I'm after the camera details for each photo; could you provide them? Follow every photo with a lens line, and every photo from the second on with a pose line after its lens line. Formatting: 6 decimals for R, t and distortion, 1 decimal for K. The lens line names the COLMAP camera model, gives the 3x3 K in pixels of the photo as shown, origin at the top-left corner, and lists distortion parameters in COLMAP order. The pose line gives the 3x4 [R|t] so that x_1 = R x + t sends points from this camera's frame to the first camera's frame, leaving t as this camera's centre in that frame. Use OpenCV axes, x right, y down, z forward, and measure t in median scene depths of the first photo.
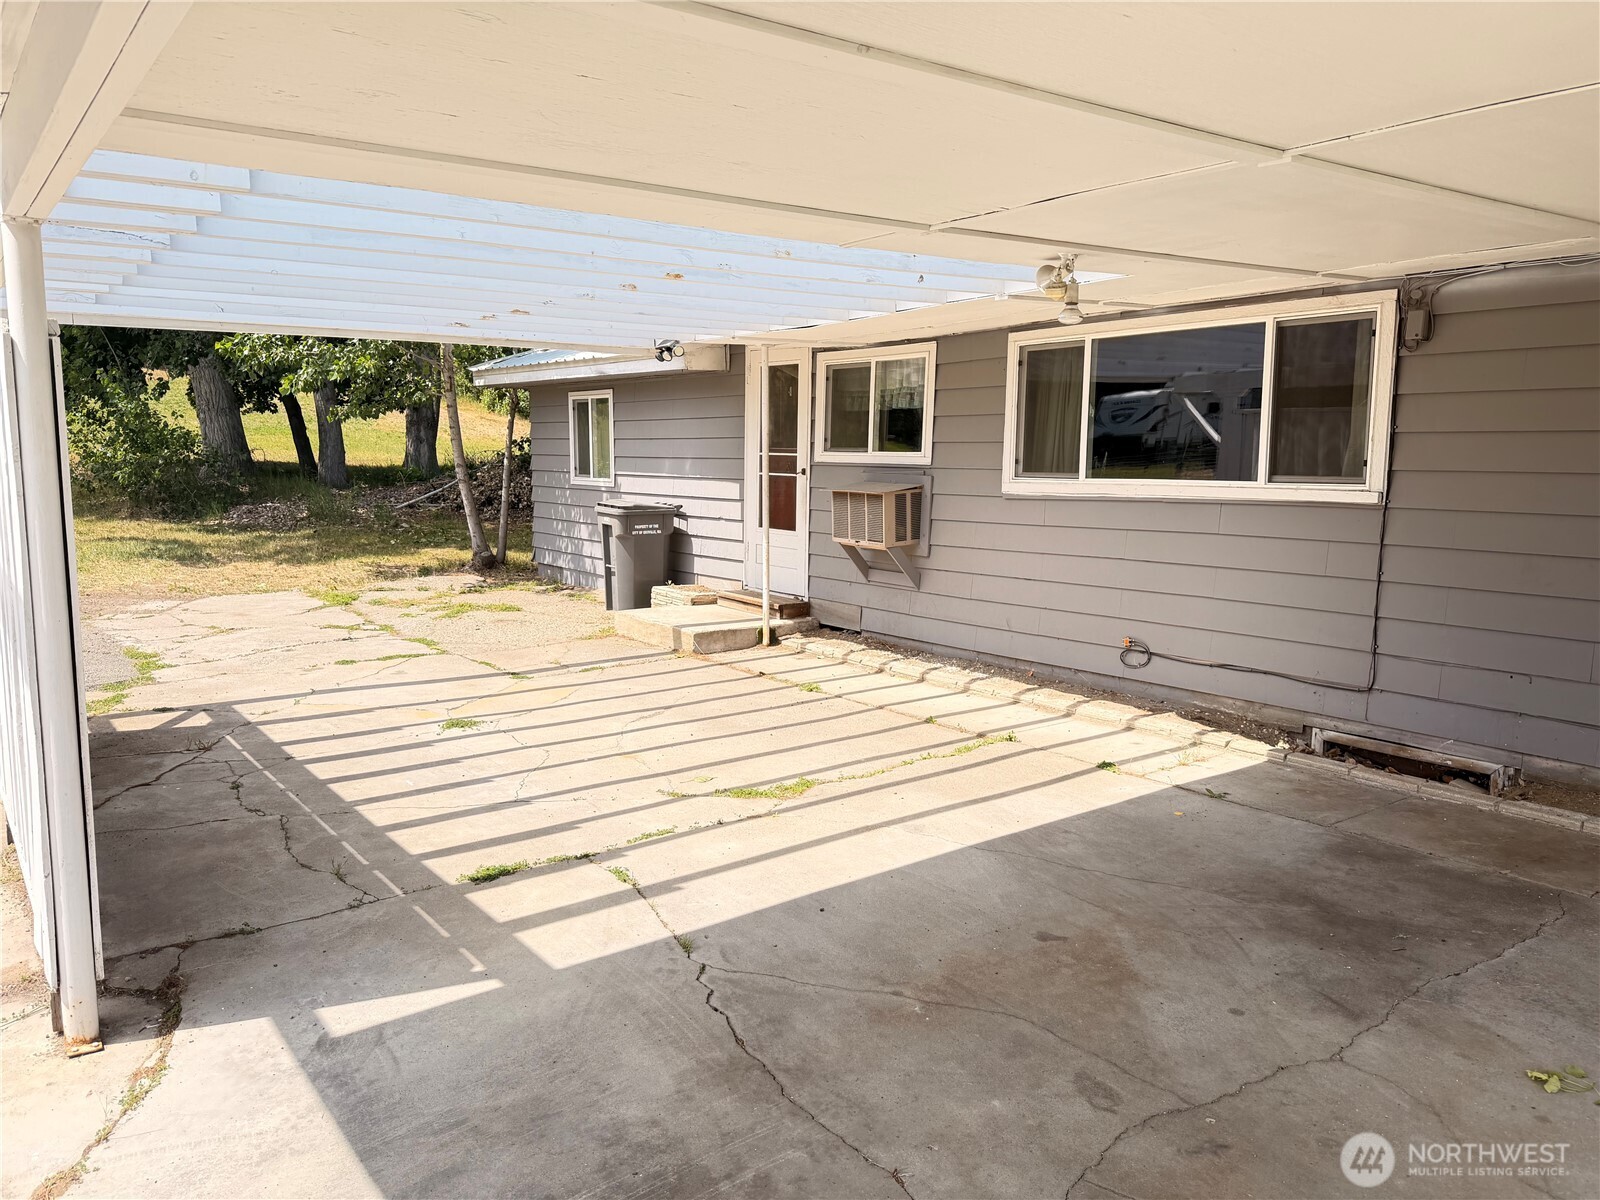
lens RADIAL K [[1163.7, 0, 800.0], [0, 1163.7, 600.0], [0, 0, 1]] dist [0.100938, -0.000835]
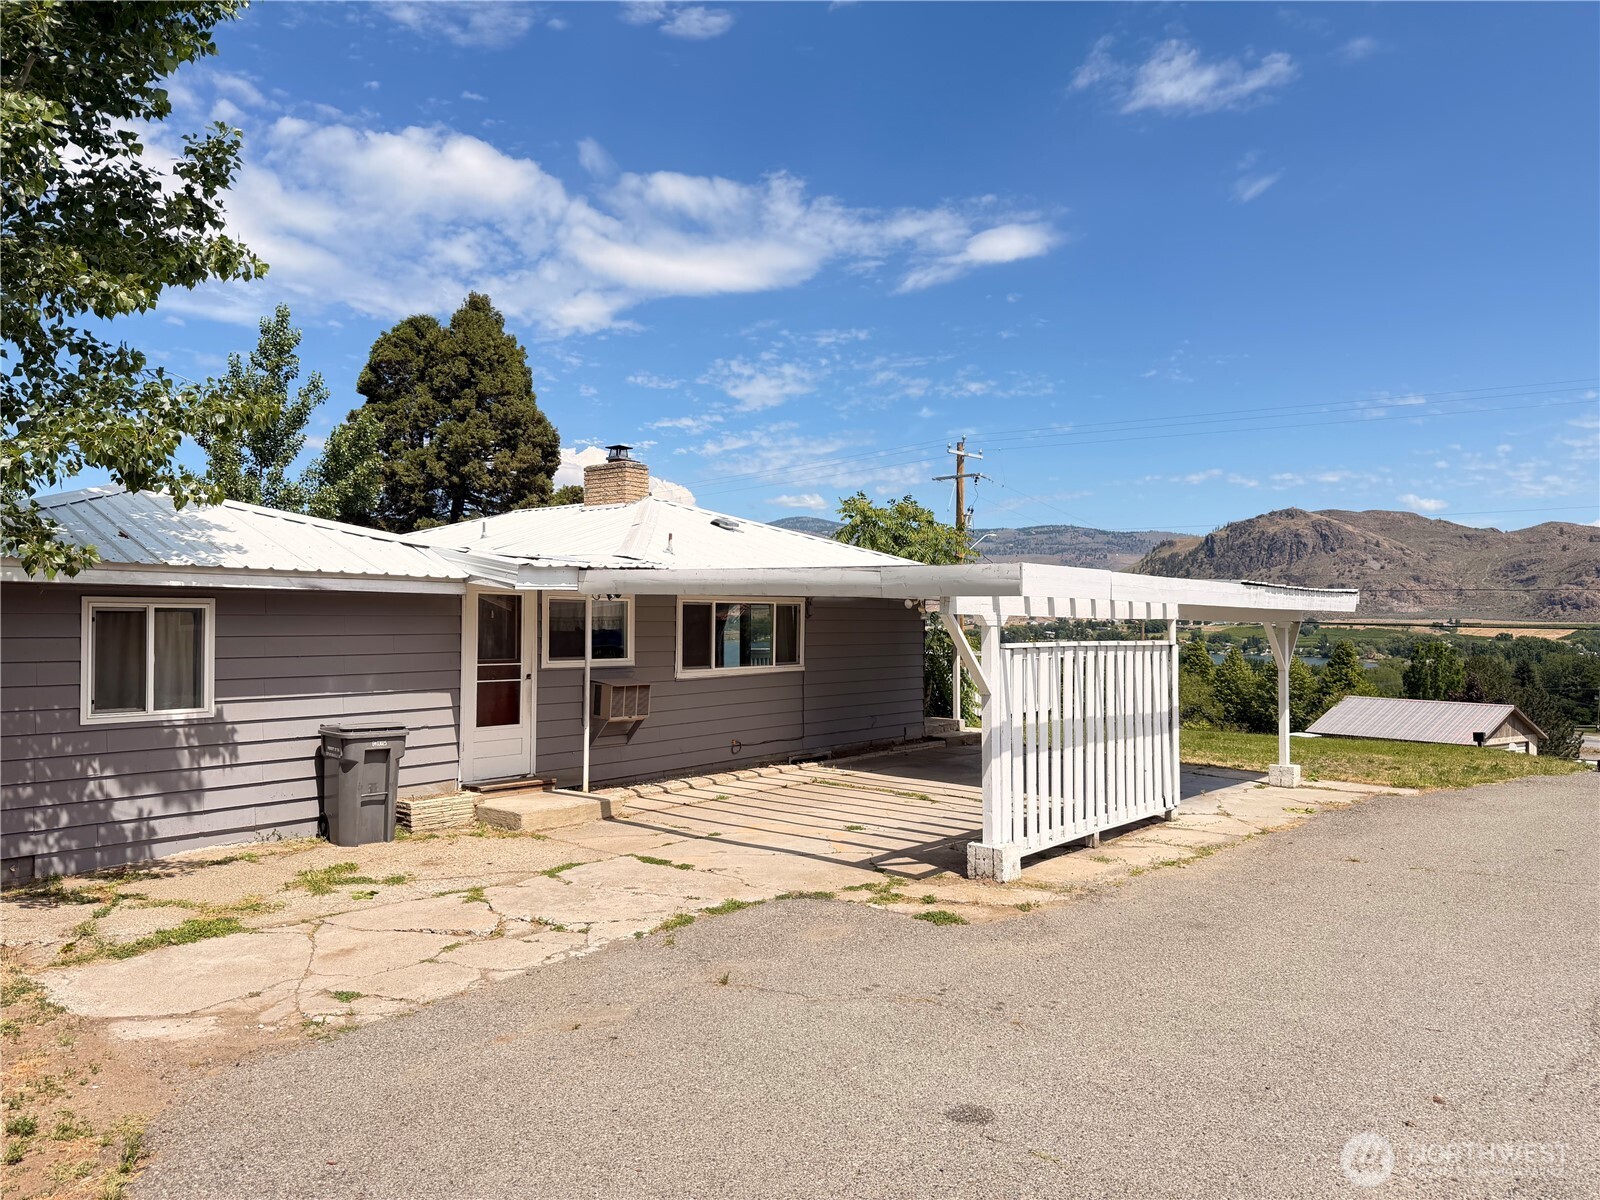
lens RADIAL K [[1163.7, 0, 800.0], [0, 1163.7, 600.0], [0, 0, 1]] dist [0.100938, -0.000835]
pose [[-0.255793, 0.017955, 0.966565, -1.341554], [0.125158, 0.992028, 0.014694, -0.176408], [-0.958595, 0.124732, -0.256001, 1.033166]]
